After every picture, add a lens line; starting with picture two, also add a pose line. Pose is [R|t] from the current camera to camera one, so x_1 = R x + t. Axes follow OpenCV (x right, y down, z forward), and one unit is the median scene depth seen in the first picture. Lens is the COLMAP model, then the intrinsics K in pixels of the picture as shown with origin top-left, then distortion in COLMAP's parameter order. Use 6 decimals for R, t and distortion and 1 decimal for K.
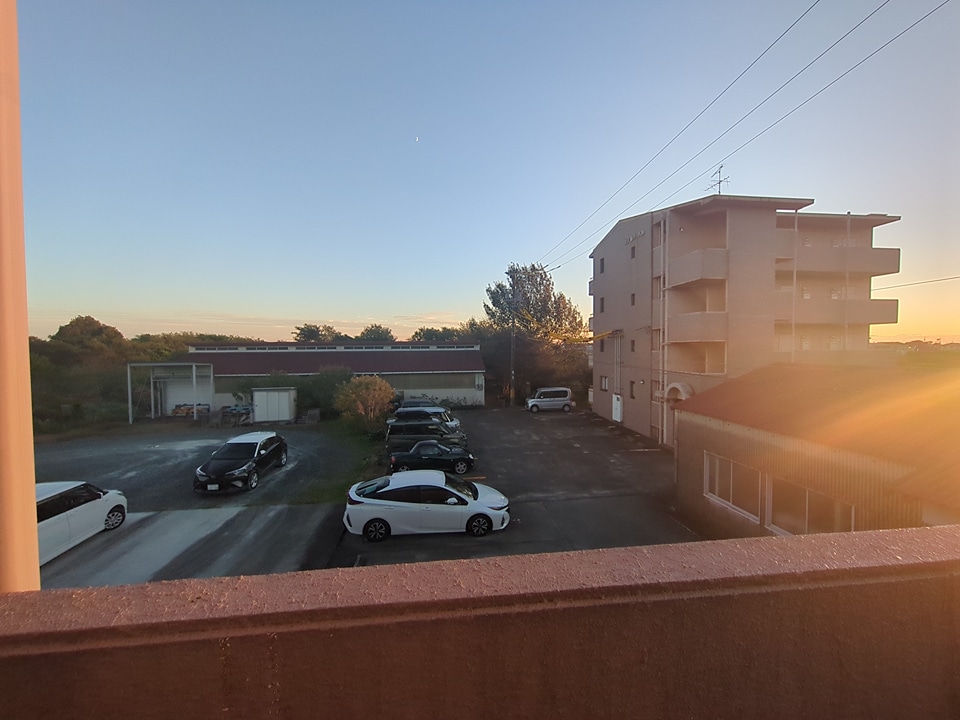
lens RADIAL K [[378.5, 0, 480.0], [0, 378.5, 360.0], [0, 0, 1]] dist [0.003066, 0.000265]
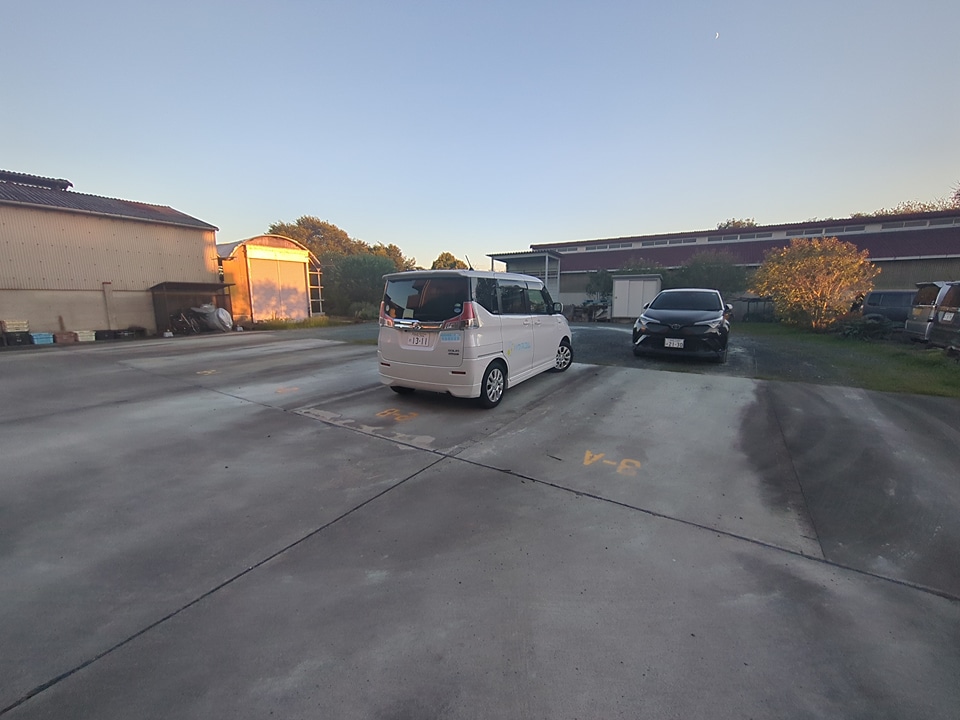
lens RADIAL K [[378.5, 0, 480.0], [0, 378.5, 360.0], [0, 0, 1]] dist [0.003066, 0.000265]
pose [[0.768196, 0.110158, -0.630667, -0.285764], [-0.025470, 0.989564, 0.141822, 0.145504], [0.639708, -0.092884, 0.762985, 0.176902]]
